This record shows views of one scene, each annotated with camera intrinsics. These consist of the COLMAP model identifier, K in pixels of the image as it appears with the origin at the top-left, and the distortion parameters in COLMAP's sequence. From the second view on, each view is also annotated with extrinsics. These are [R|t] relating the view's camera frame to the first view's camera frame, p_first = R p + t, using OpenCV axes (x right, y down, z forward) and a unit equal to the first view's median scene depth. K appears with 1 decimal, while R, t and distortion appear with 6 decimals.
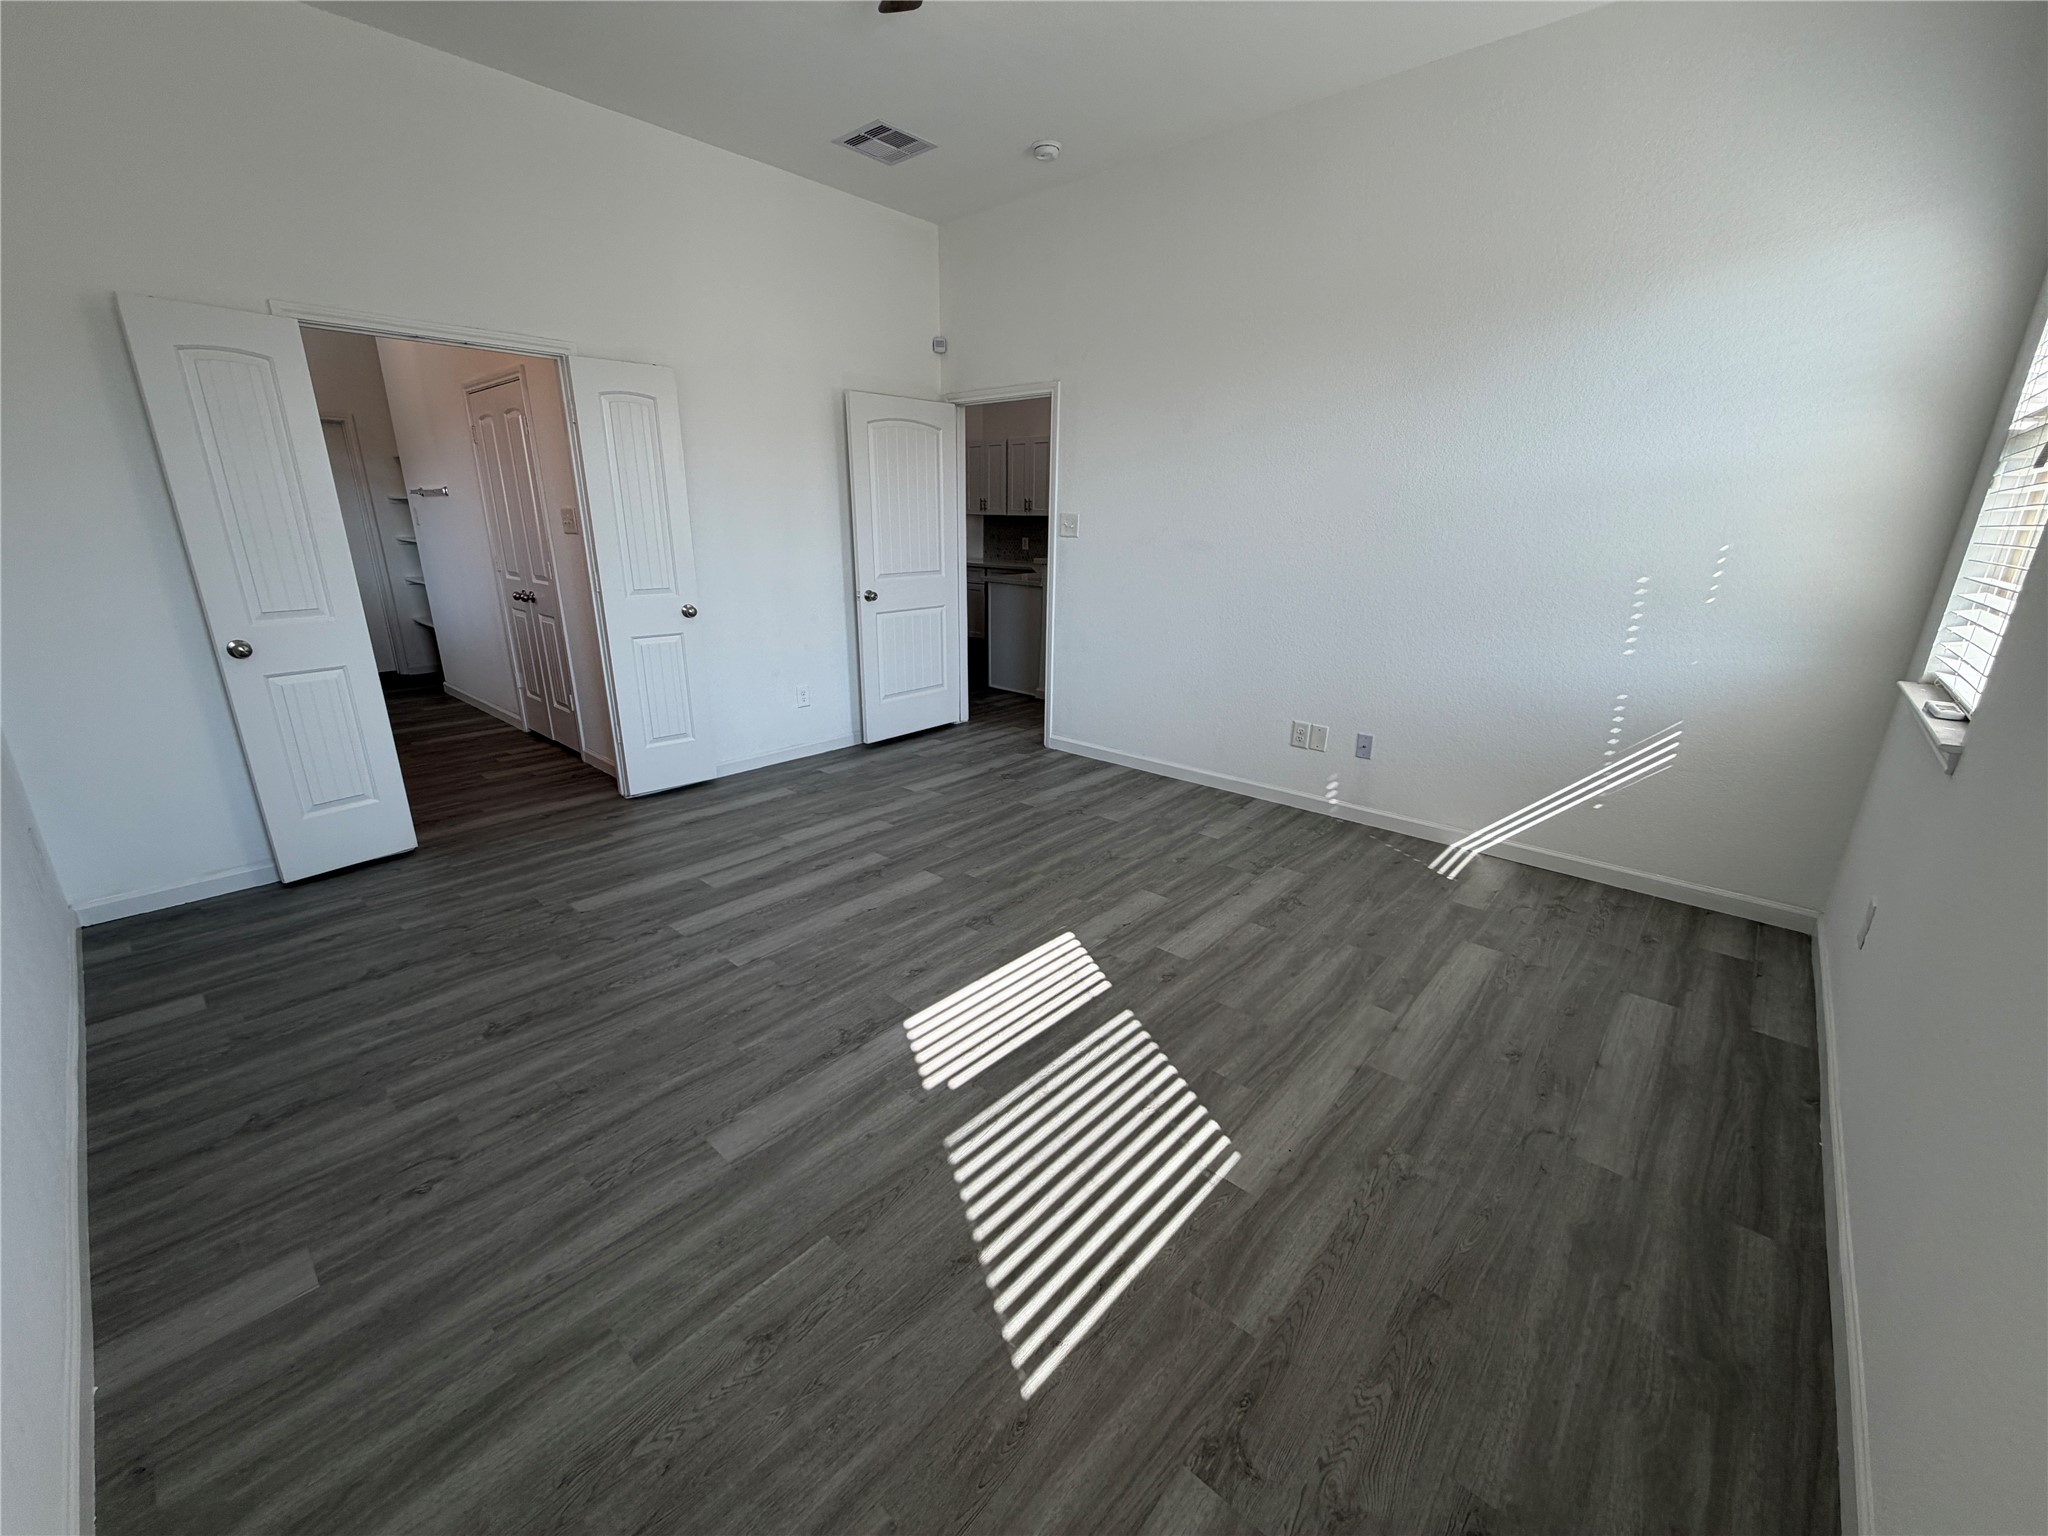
lens RADIAL K [[818.7, 0, 1016.5], [0, 818.7, 768.7], [0, 0, 1]] dist [0.001107, -0.000271]
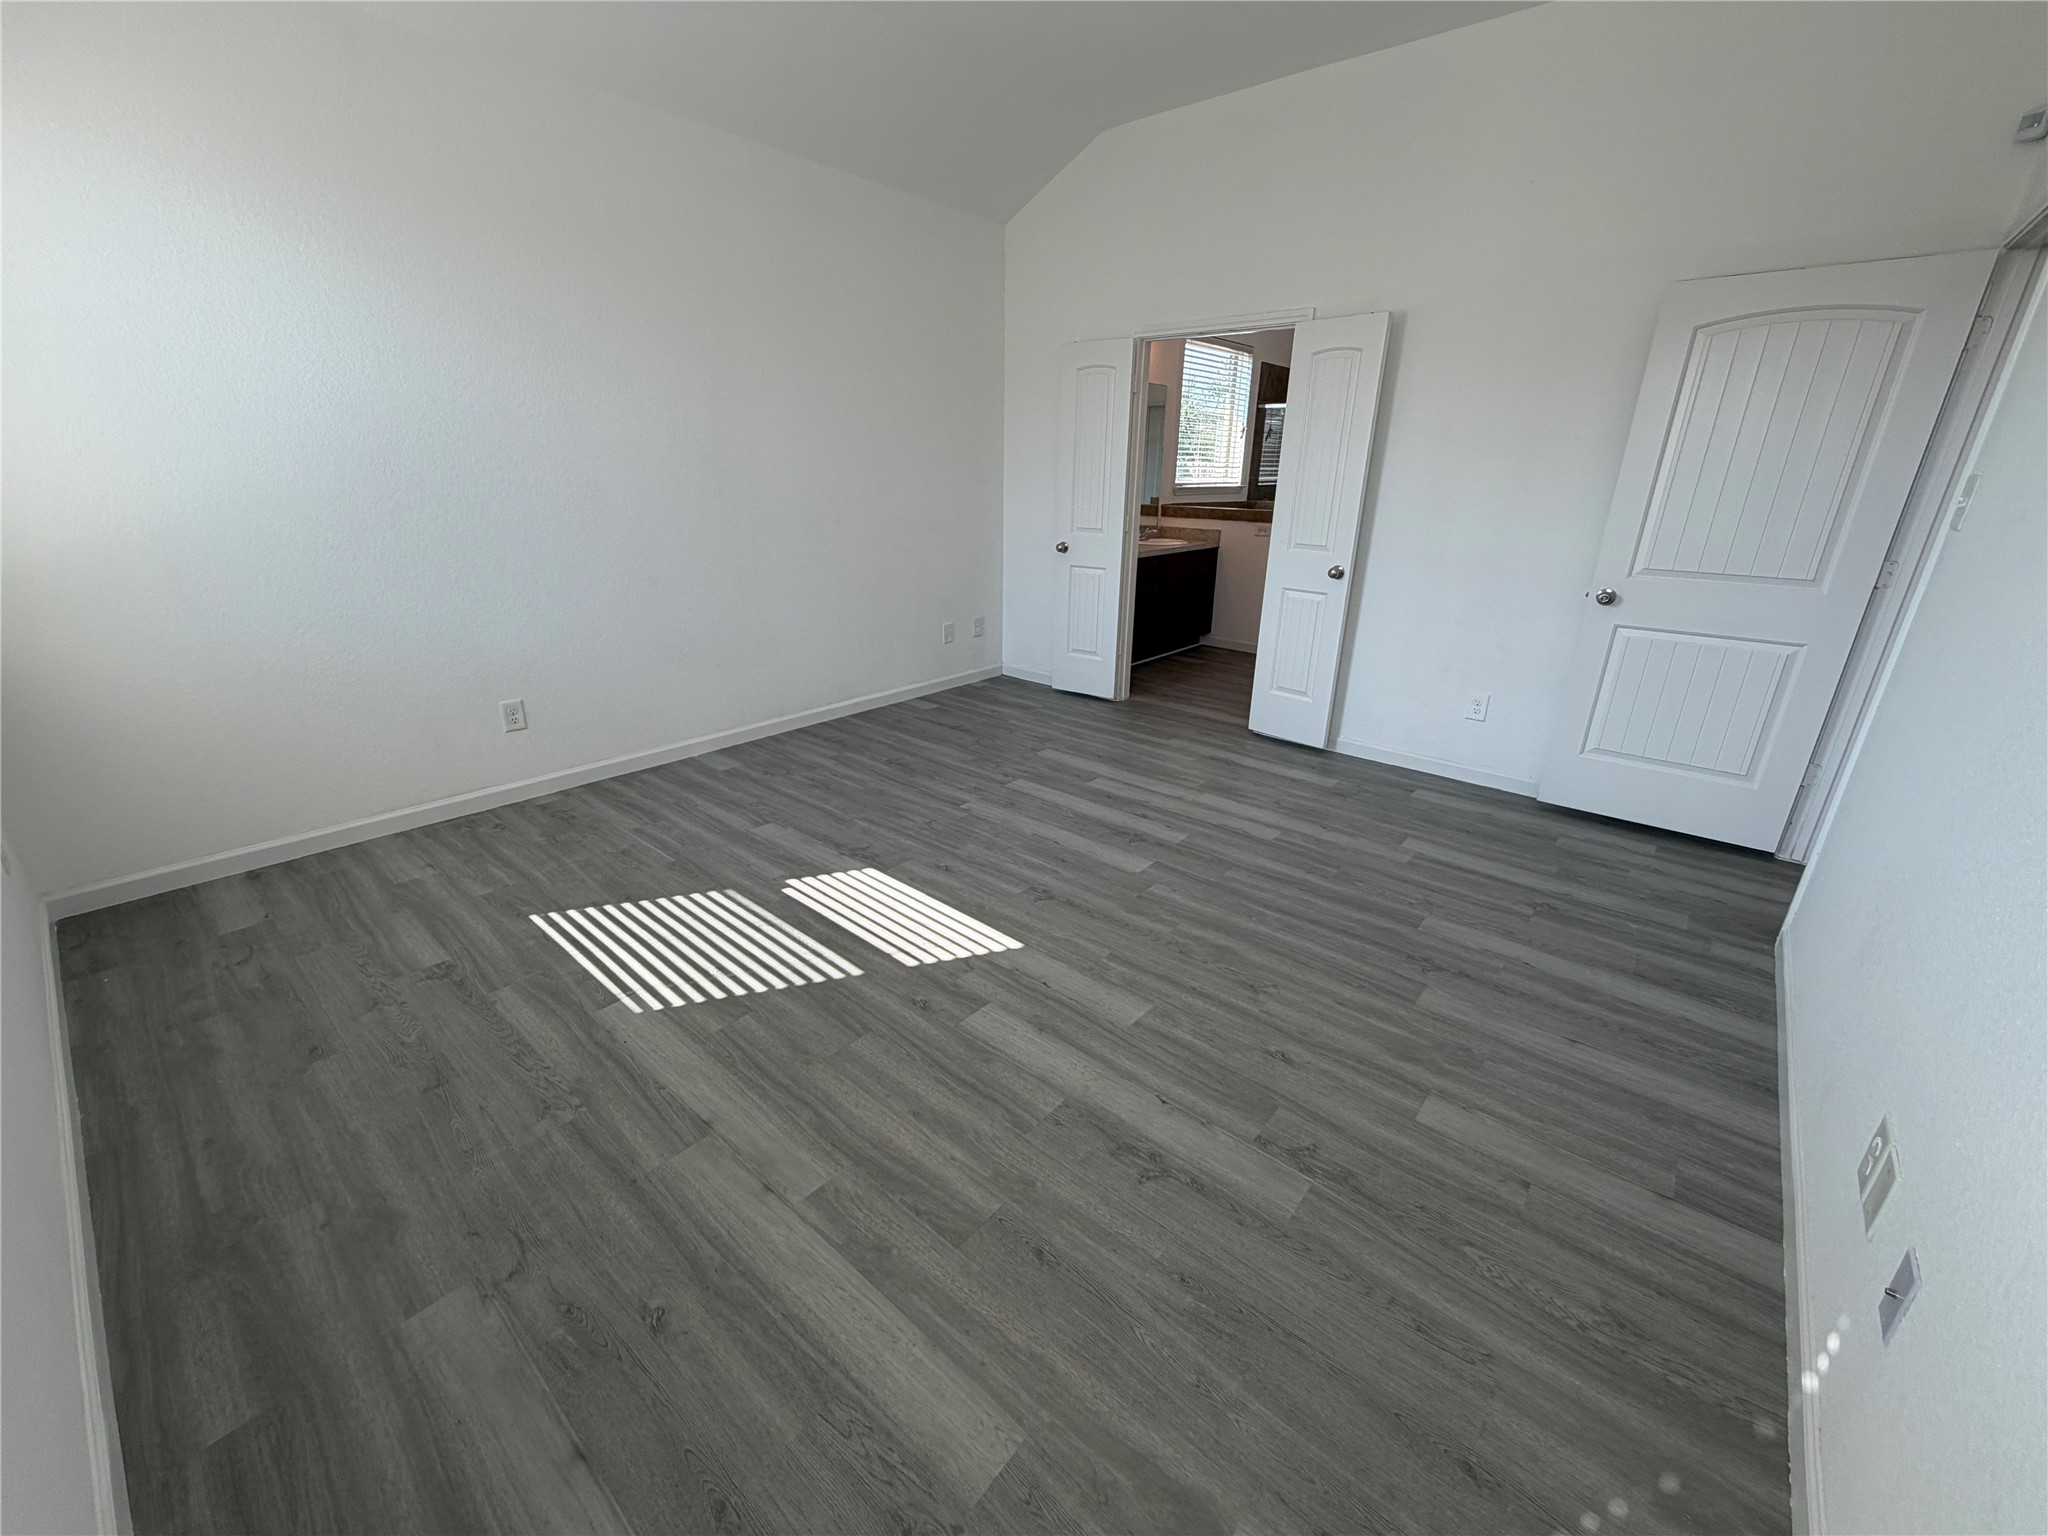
lens RADIAL K [[818.7, 0, 1016.5], [0, 818.7, 768.7], [0, 0, 1]] dist [0.001107, -0.000271]
pose [[0.026965, 0.342679, -0.939065, 0.838558], [-0.313466, 0.894924, 0.317570, -0.250520], [0.949216, 0.285802, 0.131550, 0.835454]]
